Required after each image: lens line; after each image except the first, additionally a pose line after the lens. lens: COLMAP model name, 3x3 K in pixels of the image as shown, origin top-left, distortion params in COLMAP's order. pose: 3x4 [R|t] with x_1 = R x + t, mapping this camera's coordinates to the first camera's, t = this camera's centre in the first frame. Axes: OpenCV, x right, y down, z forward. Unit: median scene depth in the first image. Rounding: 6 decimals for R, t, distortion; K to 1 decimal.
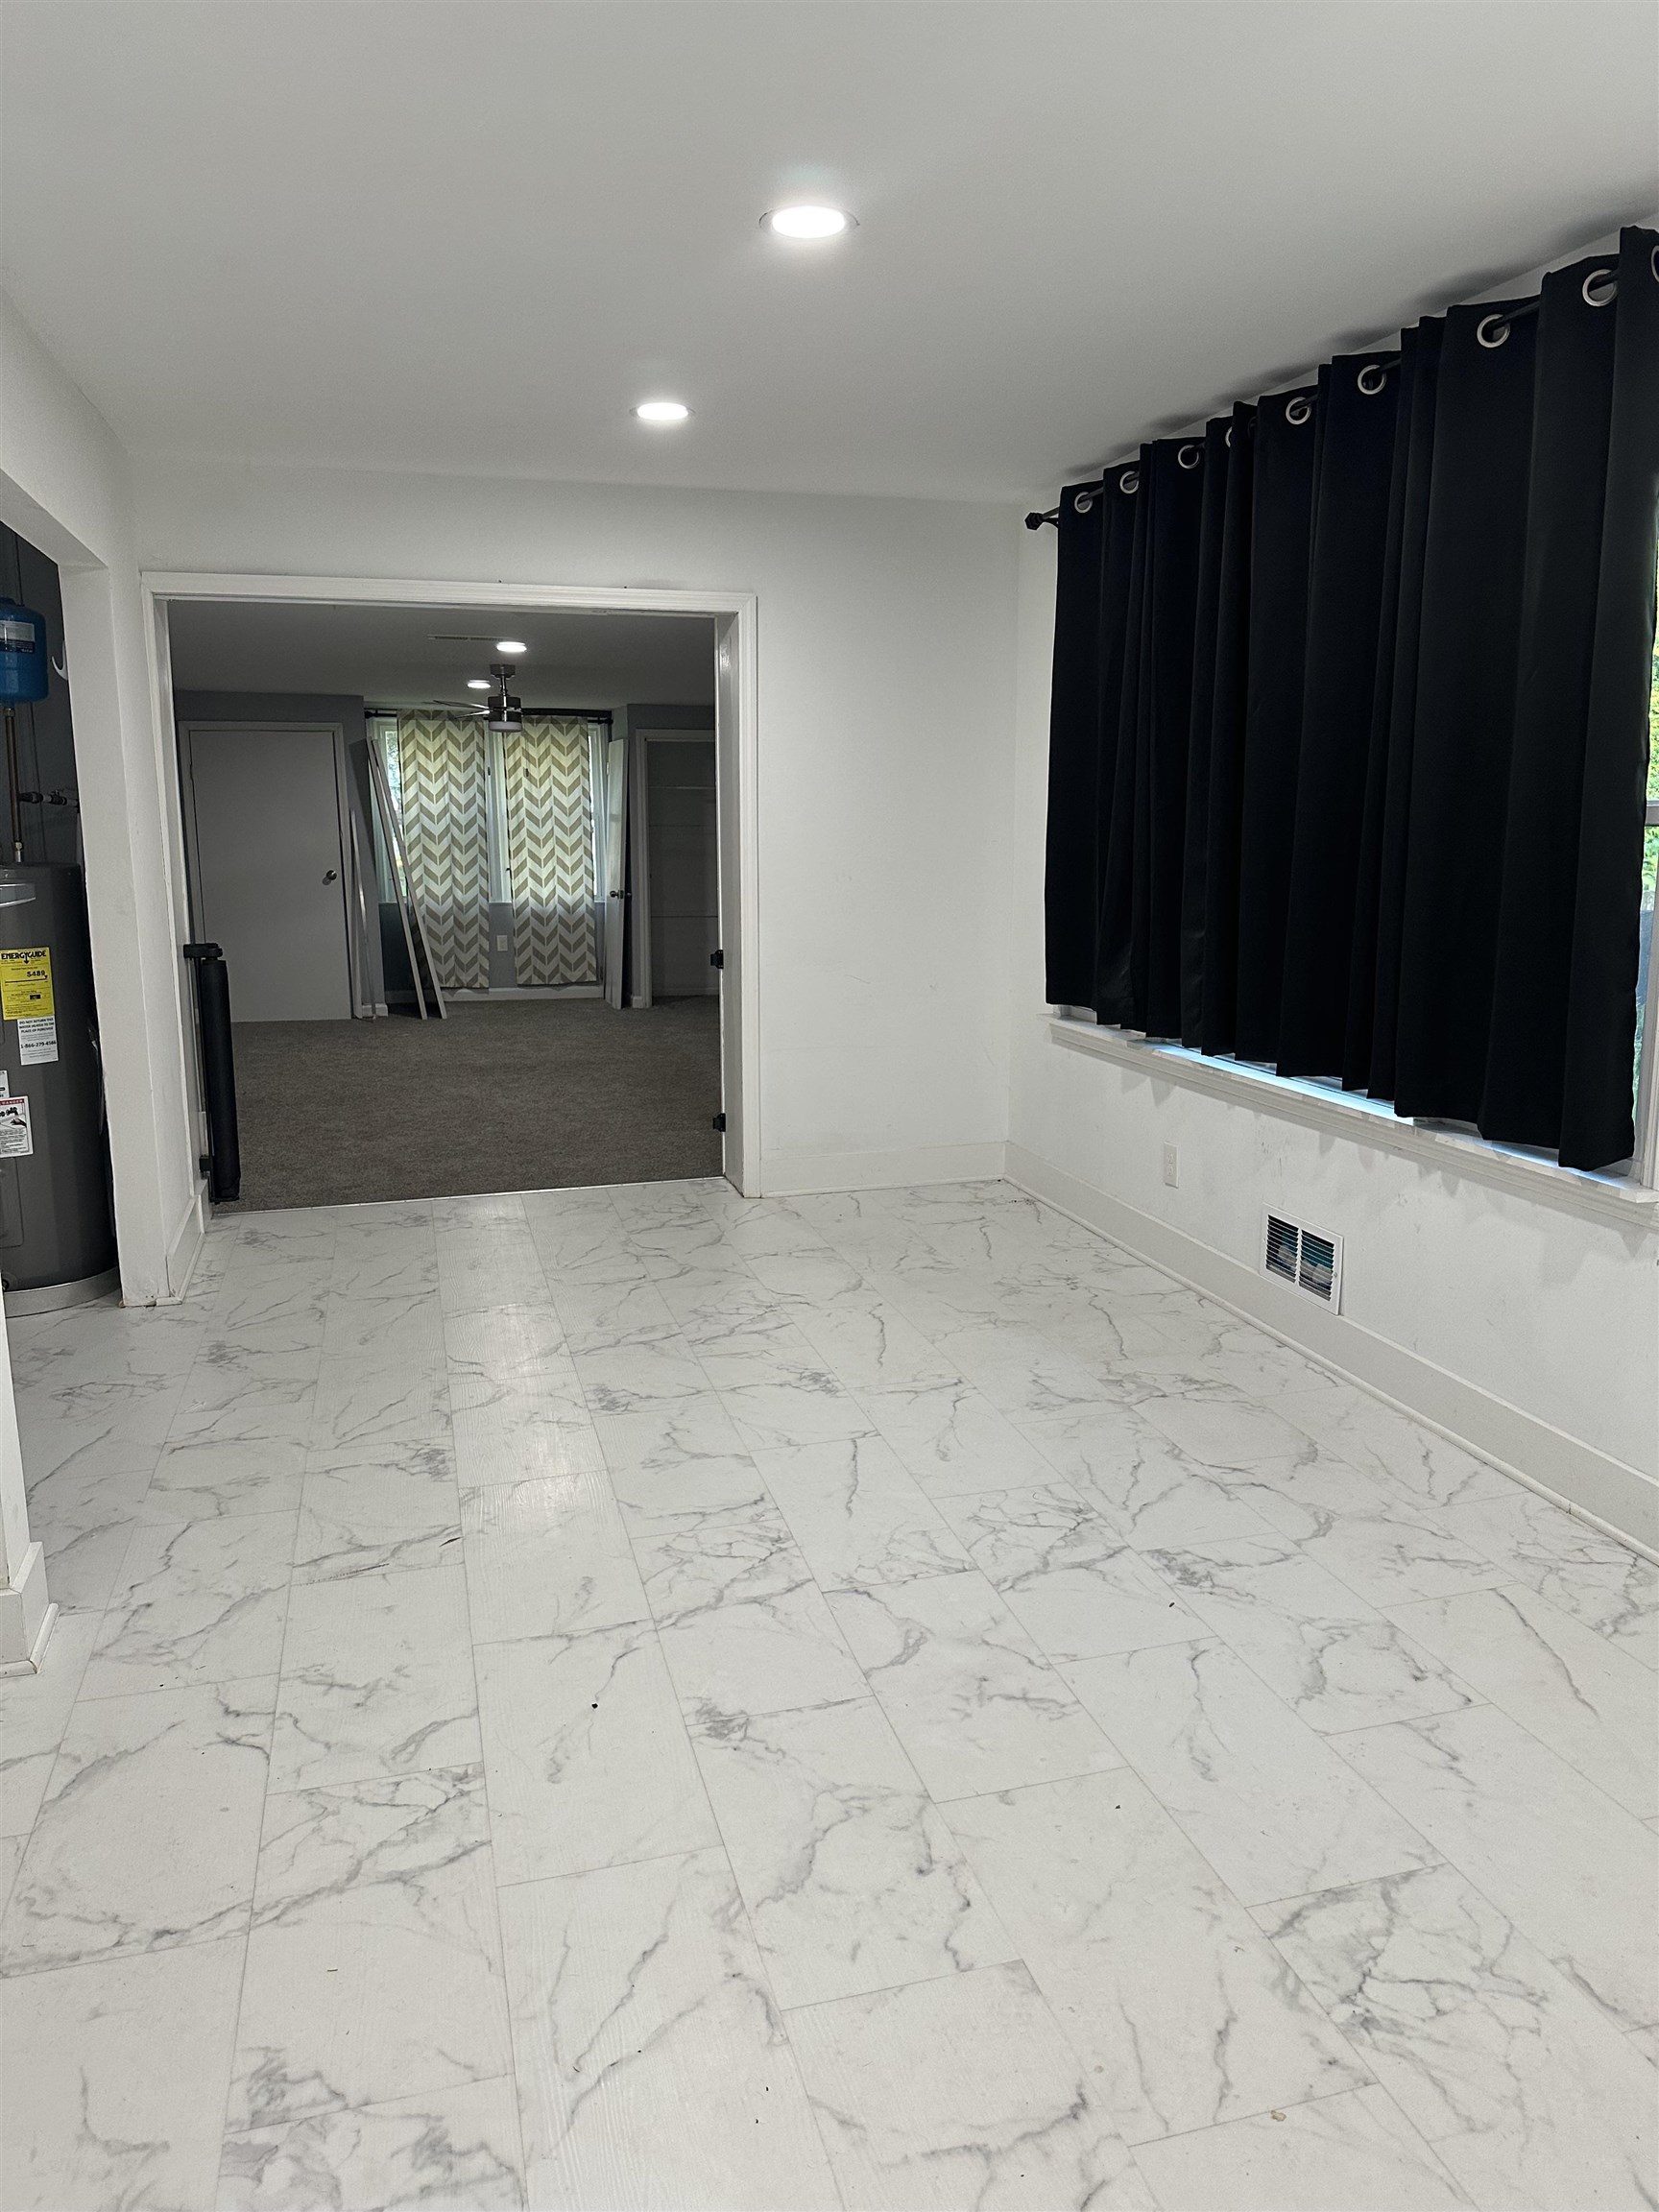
lens RADIAL K [[1404.3, 0, 864.2], [0, 1404.3, 1102.2], [0, 0, 1]] dist [0.082056, -0.138643]
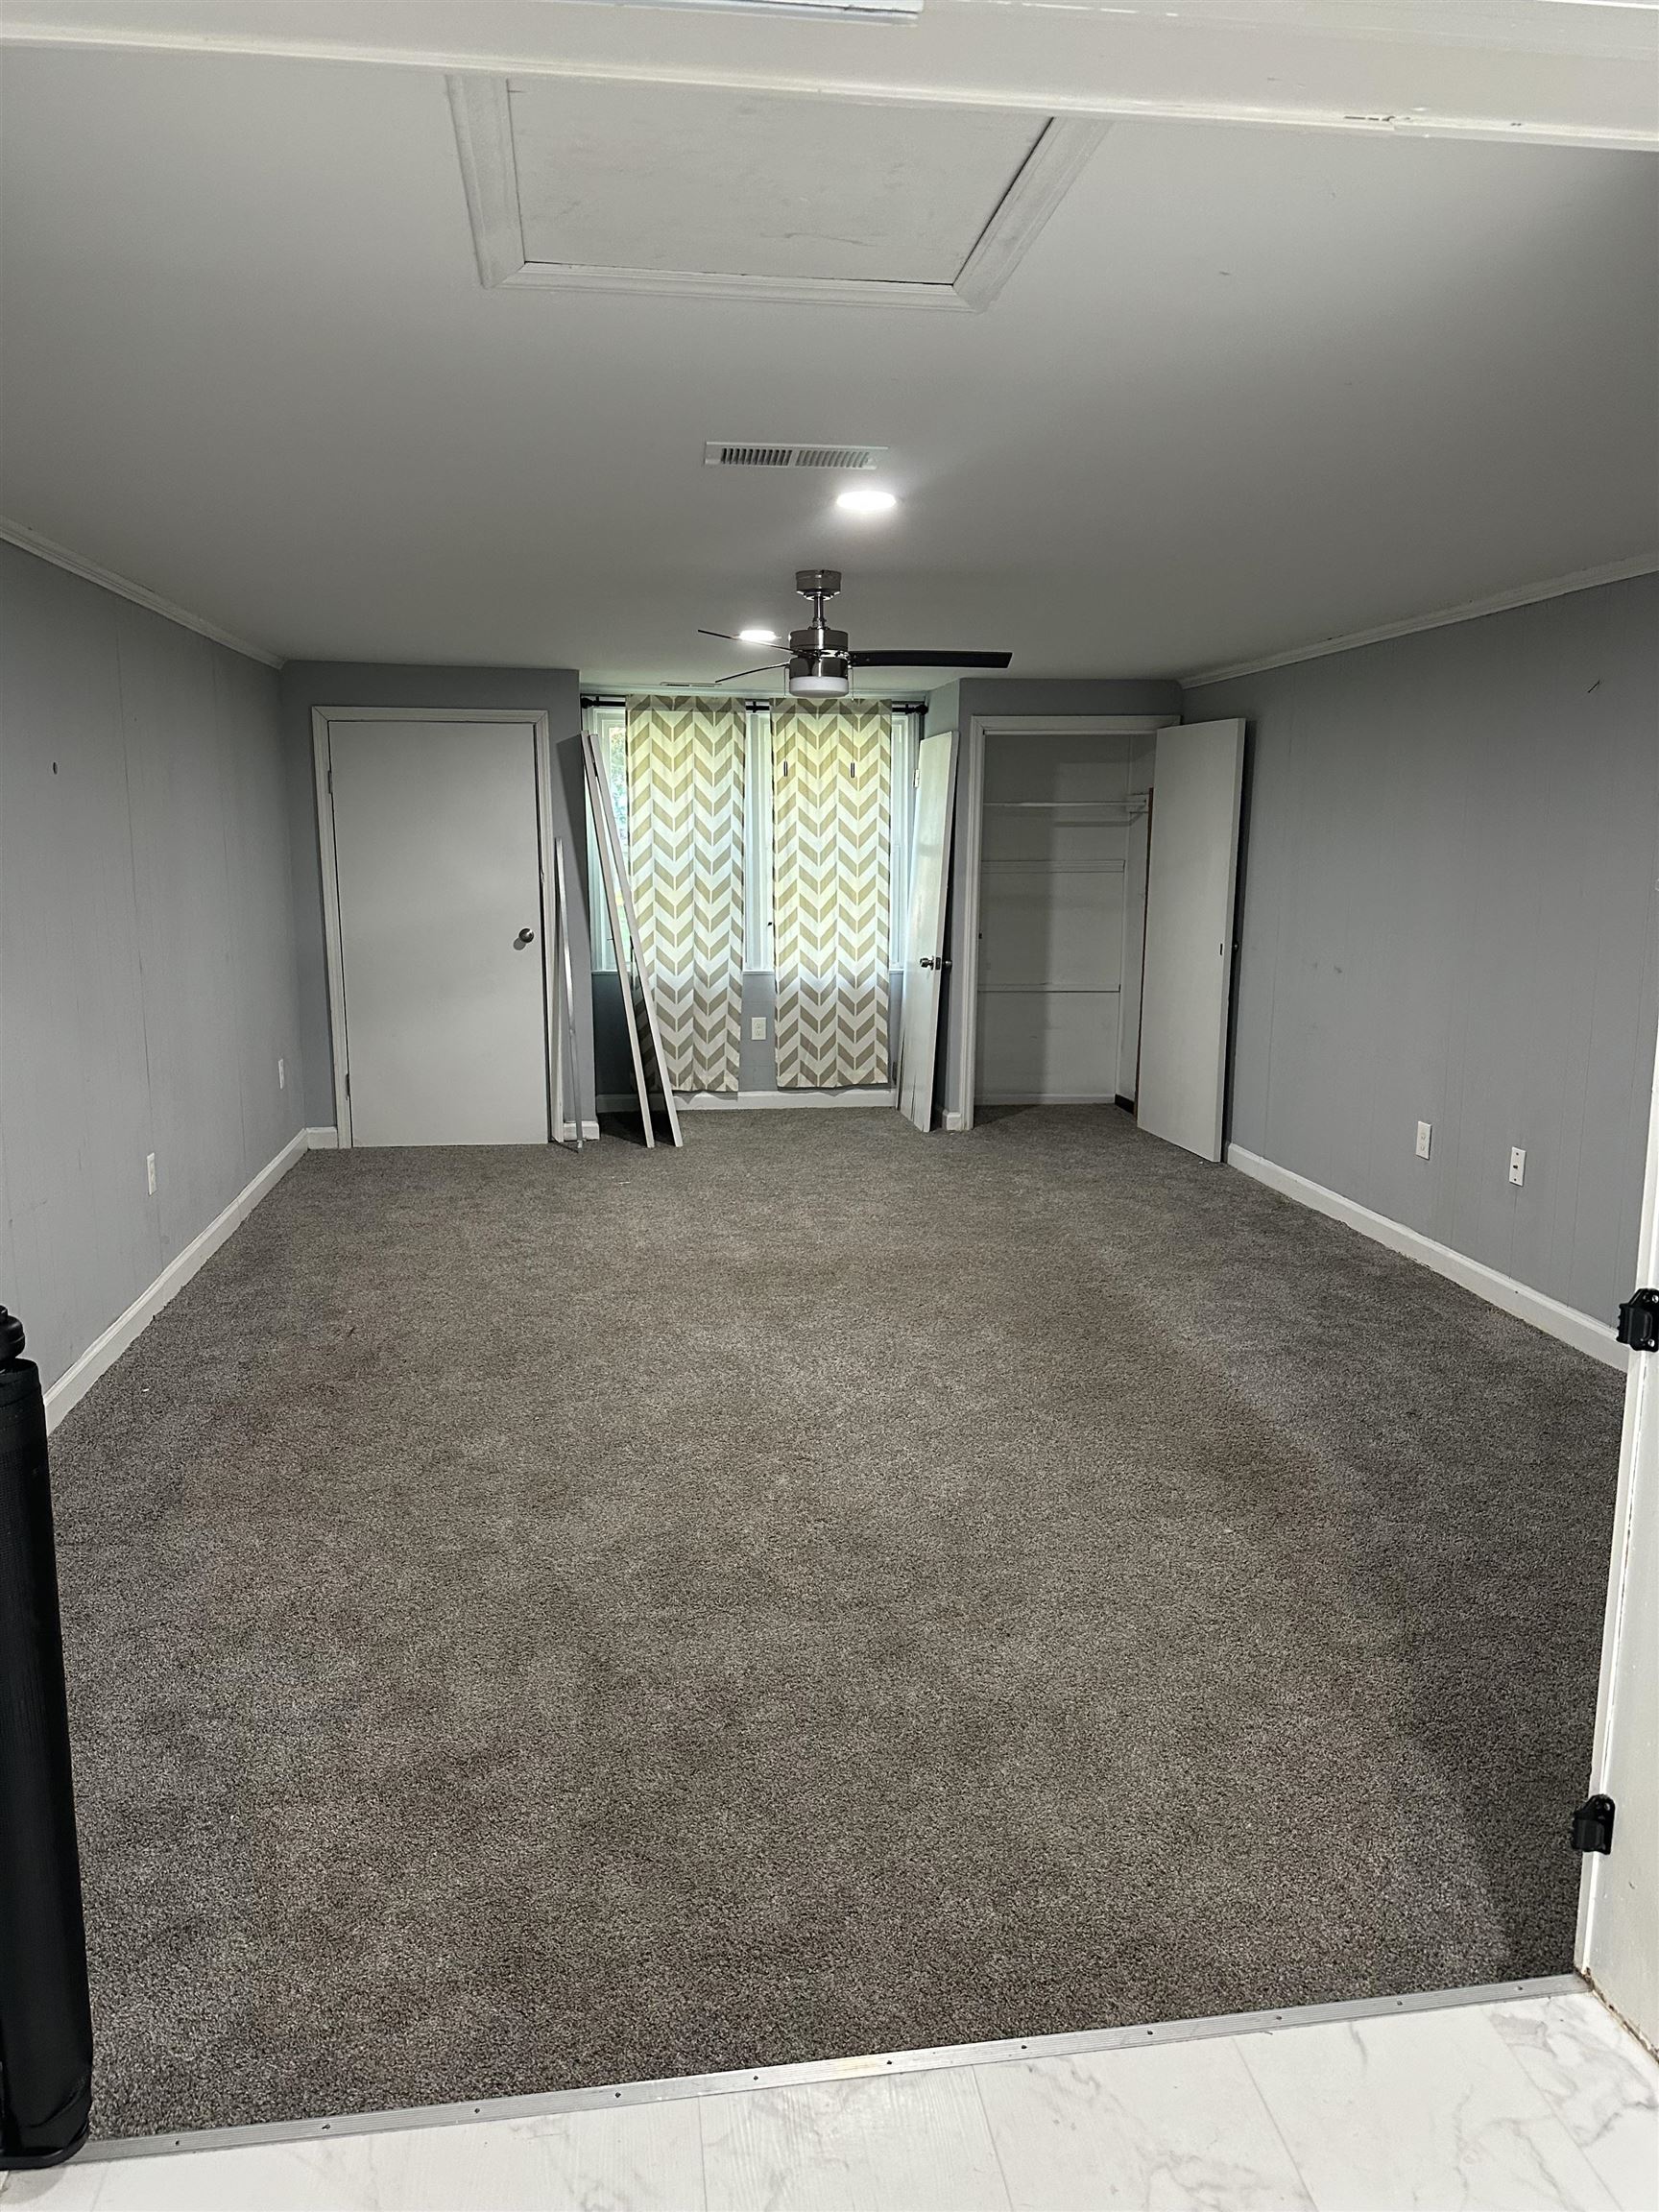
lens RADIAL K [[1404.3, 0, 864.2], [0, 1404.3, 1102.2], [0, 0, 1]] dist [0.082056, -0.138643]
pose [[0.989889, 0.024565, -0.139701, -0.108124], [-0.027480, 0.999442, -0.018972, -0.065601], [0.139157, 0.022619, 0.990012, 0.323138]]
